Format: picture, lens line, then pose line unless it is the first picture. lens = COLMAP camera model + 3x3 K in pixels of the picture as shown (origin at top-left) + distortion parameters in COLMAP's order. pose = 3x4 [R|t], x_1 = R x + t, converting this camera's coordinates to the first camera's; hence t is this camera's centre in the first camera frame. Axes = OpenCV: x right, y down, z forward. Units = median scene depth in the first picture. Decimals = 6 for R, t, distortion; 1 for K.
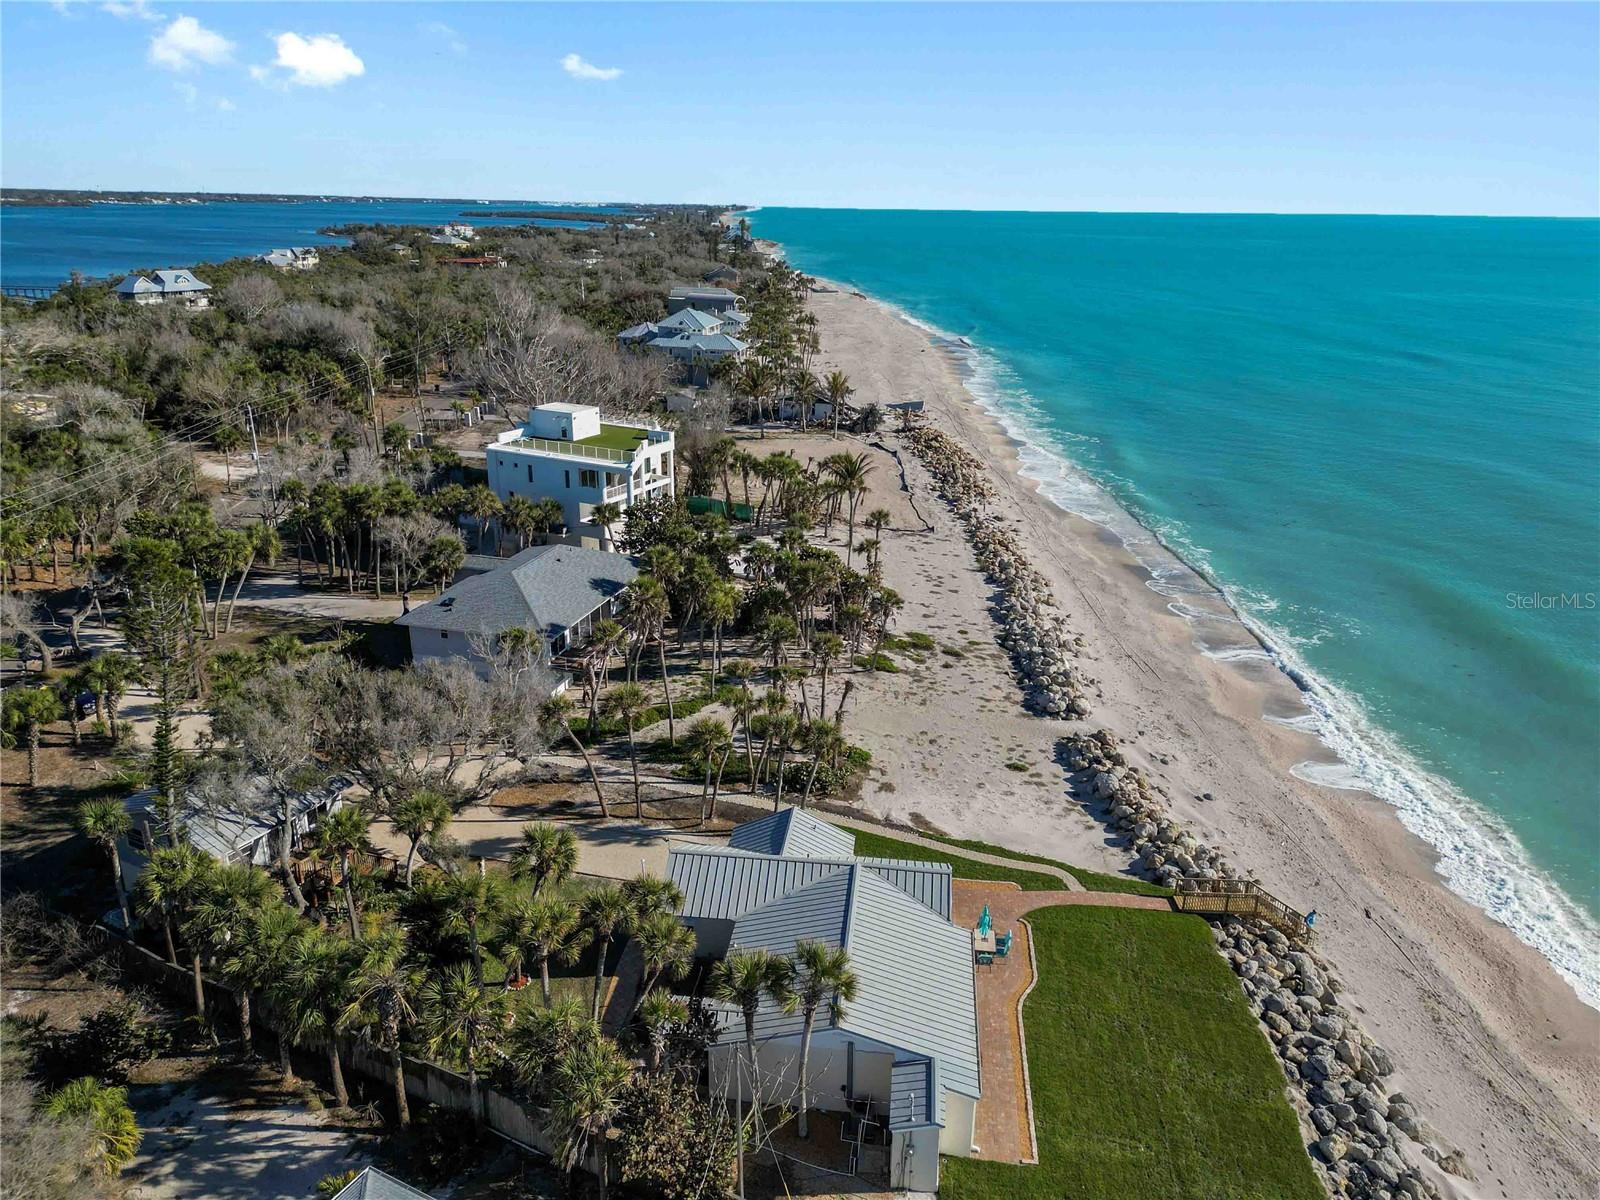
lens RADIAL K [[1123.9, 0, 805.5], [0, 1123.9, 597.4], [0, 0, 1]] dist [0.078016, -0.075556]
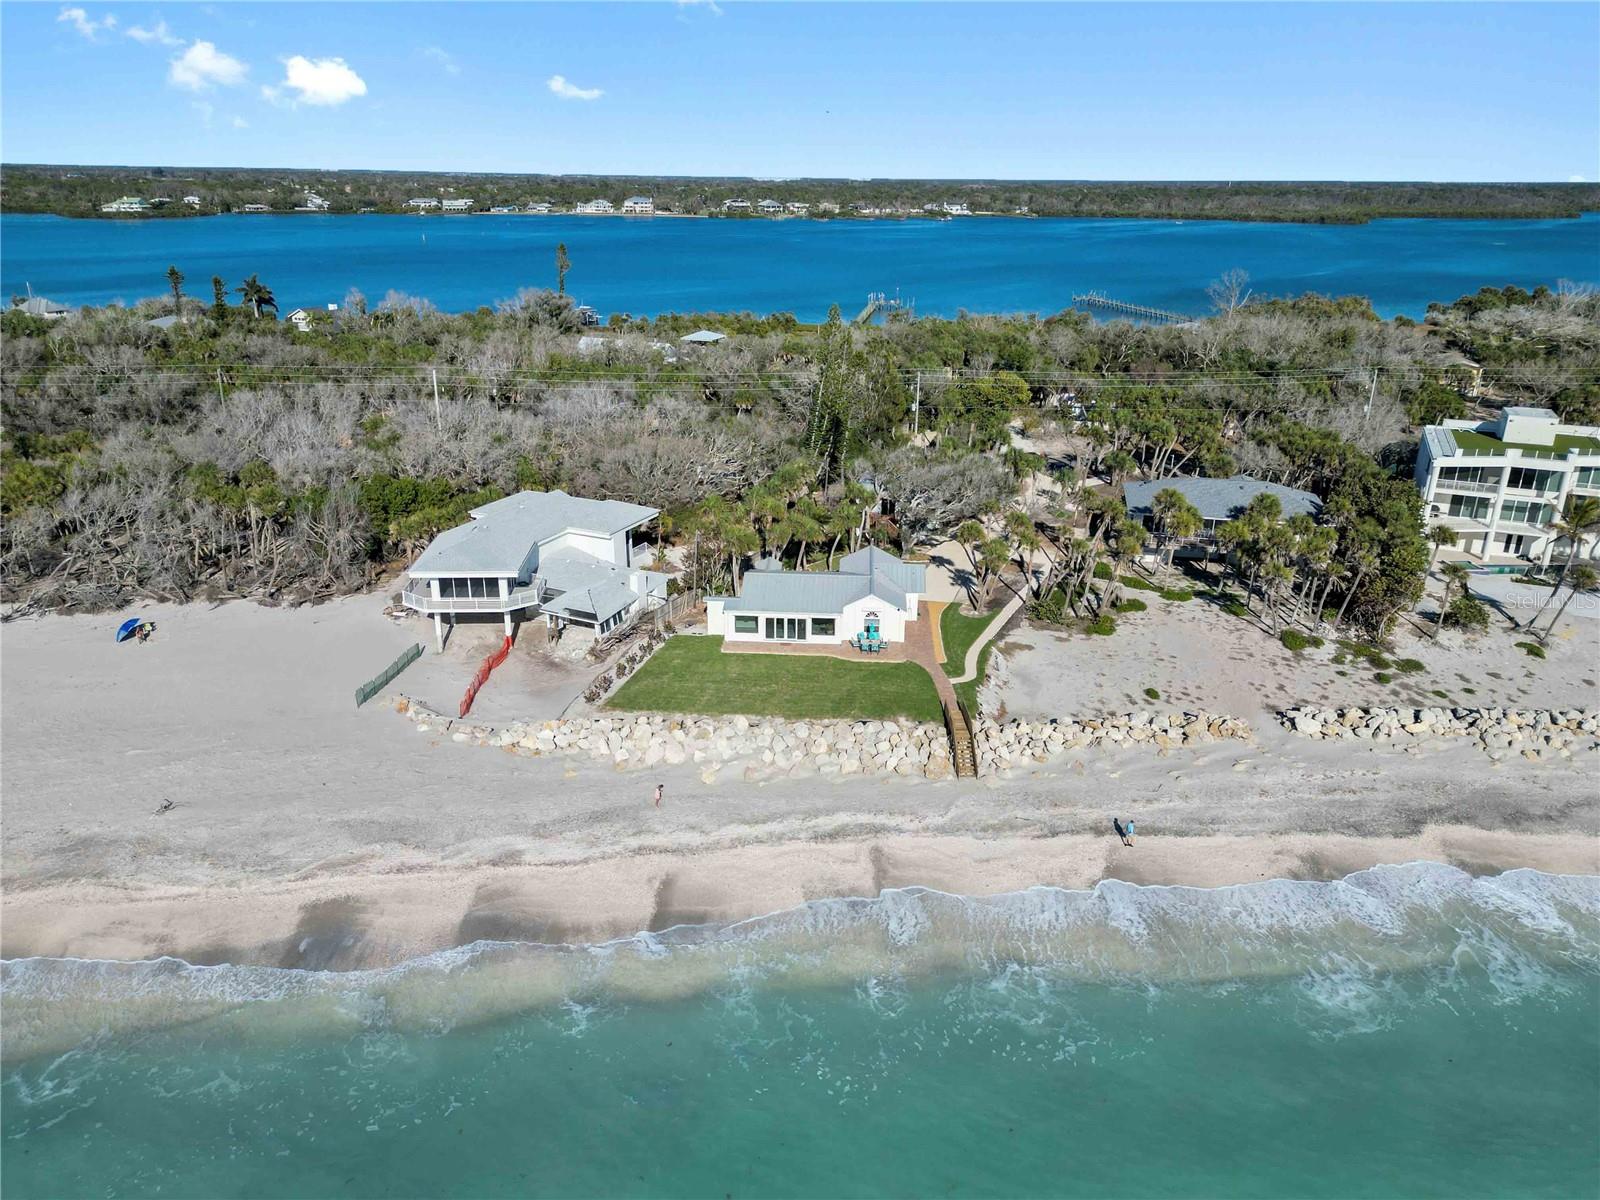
lens RADIAL K [[1123.9, 0, 805.5], [0, 1123.9, 597.4], [0, 0, 1]] dist [0.078016, -0.075556]
pose [[0.045751, 0.333397, -0.941676, 0.924464], [-0.335604, 0.893003, 0.299860, -0.128694], [0.940892, 0.302311, 0.152745, 0.322331]]
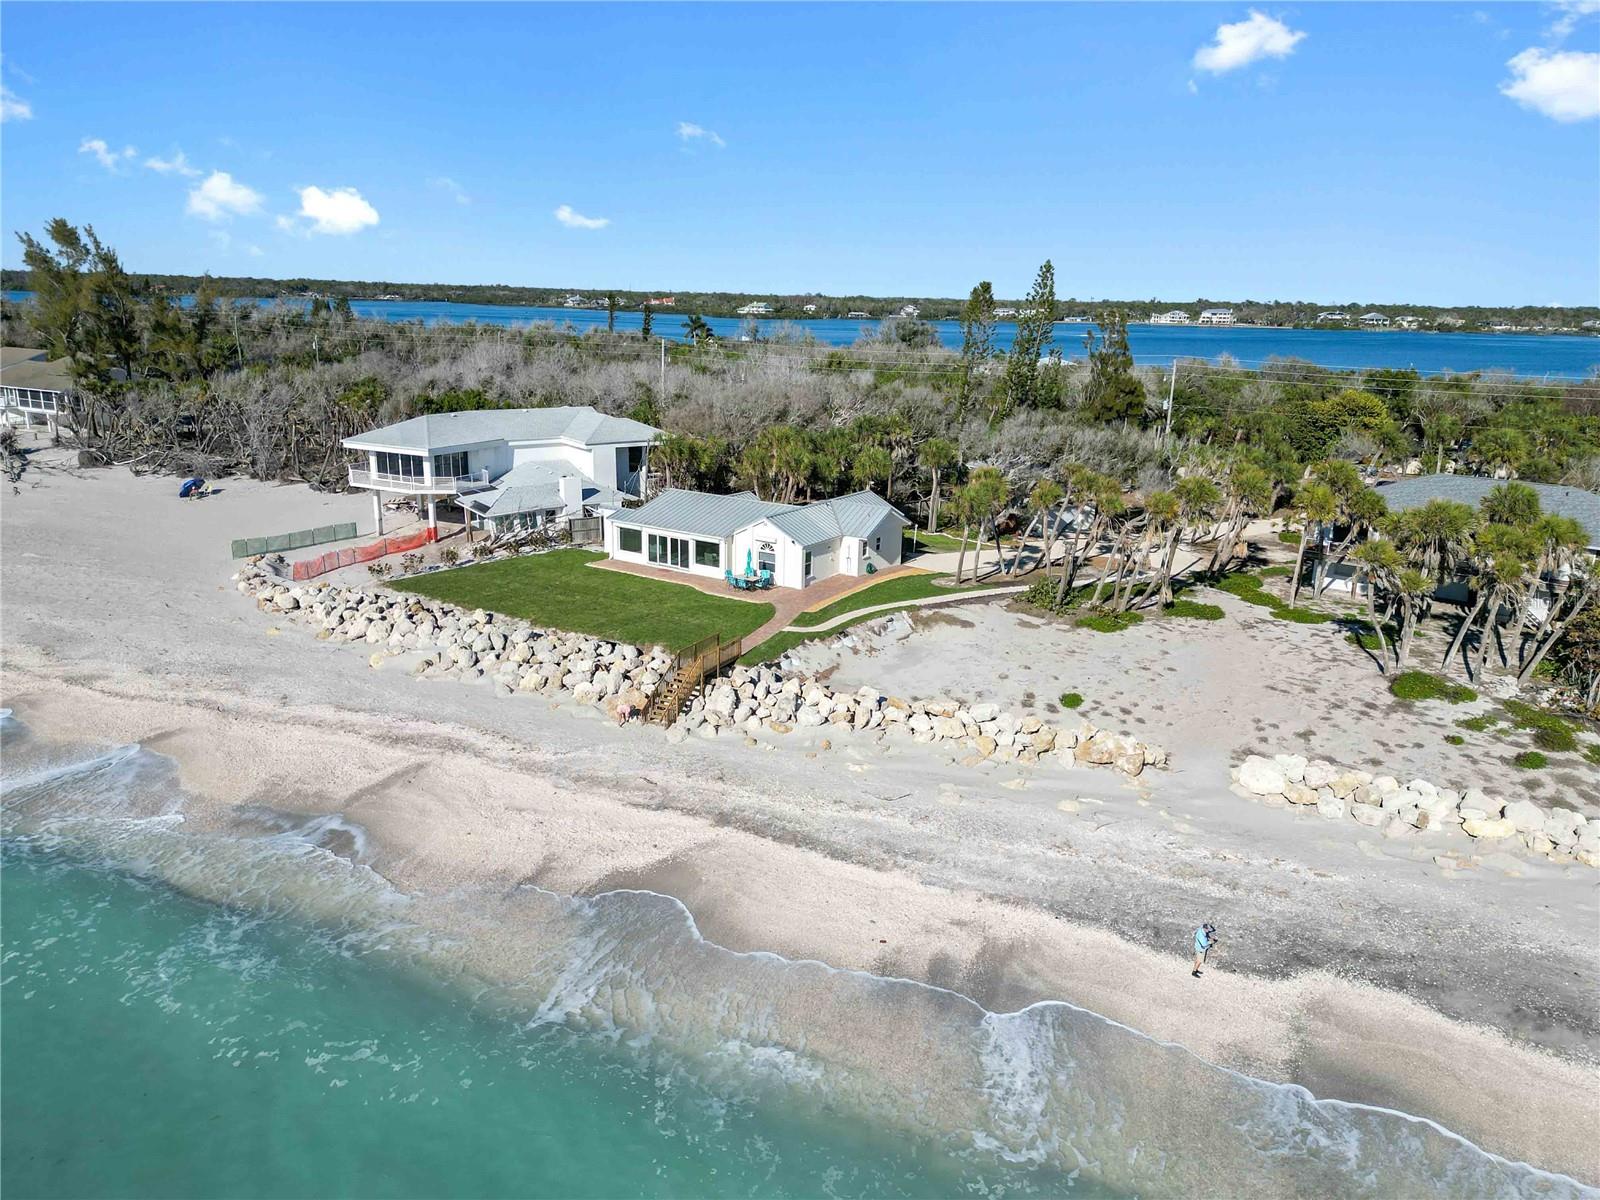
lens RADIAL K [[1128.5, 0, 803.8], [0, 1128.5, 593.6], [0, 0, 1]] dist [0.066609, -0.053959]
pose [[-0.447602, 0.202642, -0.870970, 0.667662], [-0.320955, 0.872683, 0.367984, -0.096981], [0.834650, 0.444252, -0.325576, 0.778200]]
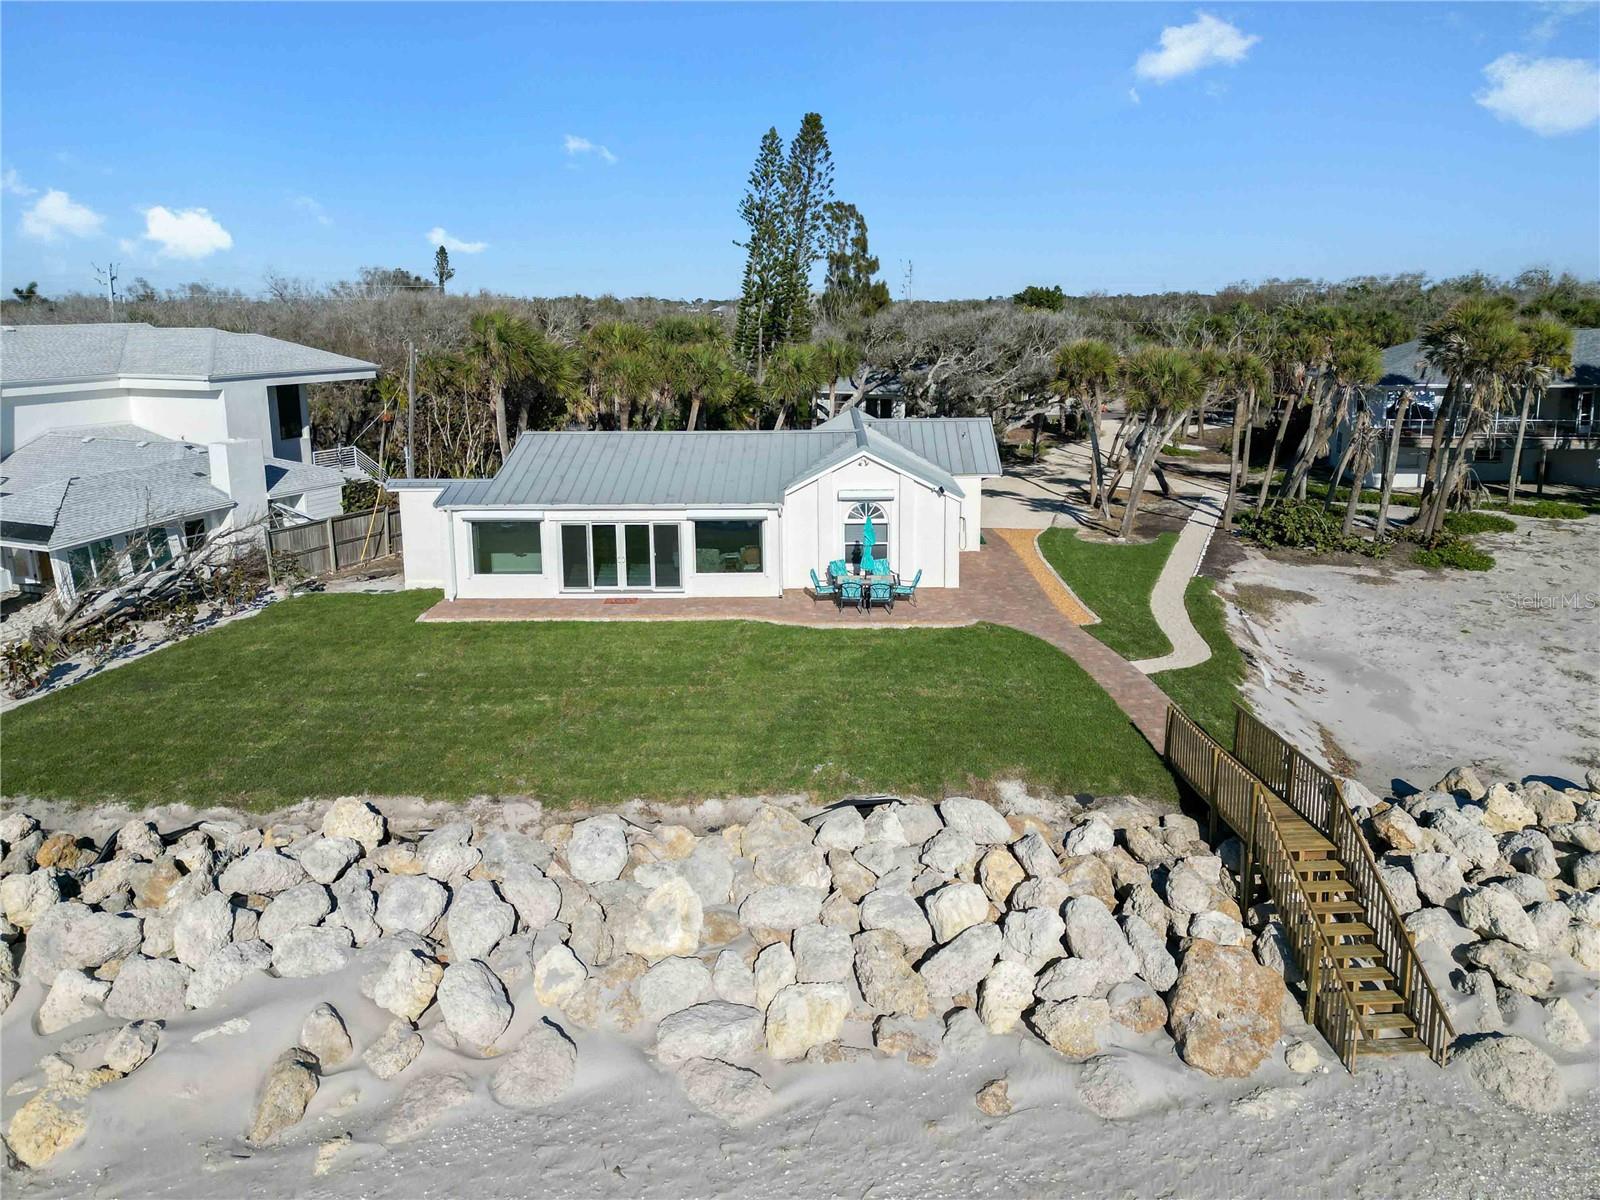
lens RADIAL K [[1158.6, 0, 814.2], [0, 1158.6, 558.8], [0, 0, 1]] dist [0.076209, -0.067969]
pose [[0.087177, 0.200200, -0.975869, 0.392996], [-0.313118, 0.935458, 0.163938, 0.104930], [0.945705, 0.291271, 0.144237, 0.460044]]
